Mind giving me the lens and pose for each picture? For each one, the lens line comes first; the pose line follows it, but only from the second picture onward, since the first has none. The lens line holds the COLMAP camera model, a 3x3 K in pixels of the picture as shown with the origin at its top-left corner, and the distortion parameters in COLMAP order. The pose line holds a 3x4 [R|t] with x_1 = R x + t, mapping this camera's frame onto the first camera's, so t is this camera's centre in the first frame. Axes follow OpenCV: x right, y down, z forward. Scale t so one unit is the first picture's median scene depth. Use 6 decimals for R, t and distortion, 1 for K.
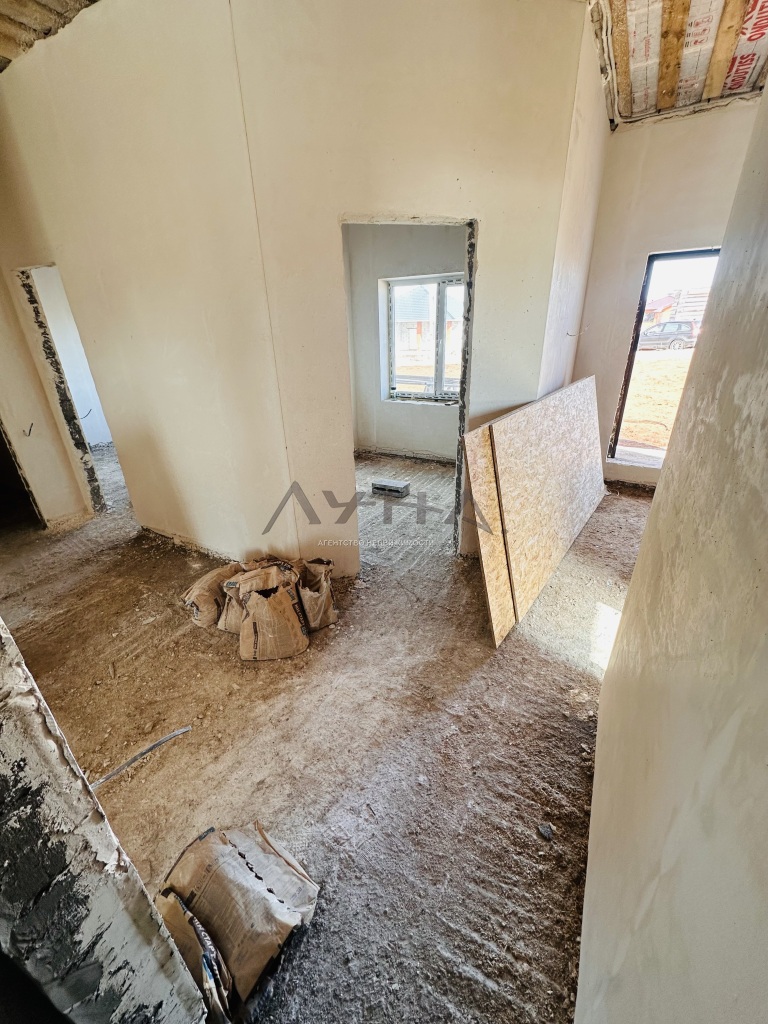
lens RADIAL K [[408.4, 0, 386.5], [0, 408.4, 512.2], [0, 0, 1]] dist [0.000024, -0.000007]
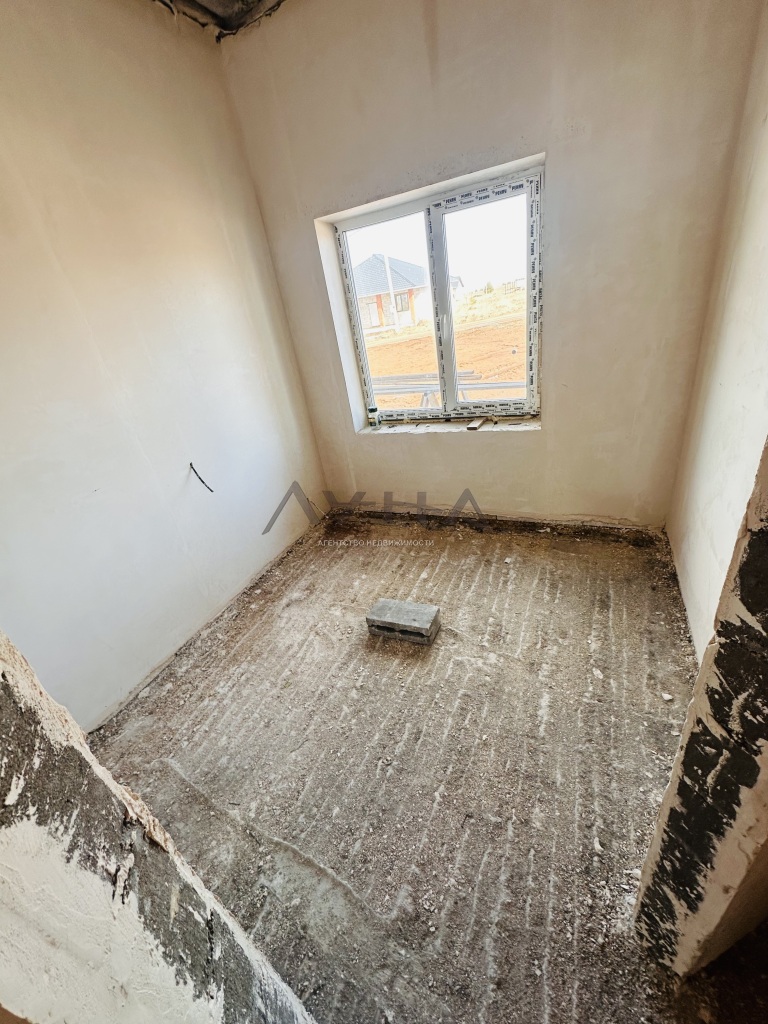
lens RADIAL K [[408.4, 0, 382.6], [0, 408.4, 512.4], [0, 0, 1]] dist [0.000024, -0.000007]
pose [[0.986934, -0.160693, 0.011763, 0.000527], [0.159938, 0.985901, 0.049182, -0.185861], [-0.019501, -0.046658, 0.998721, 0.404806]]
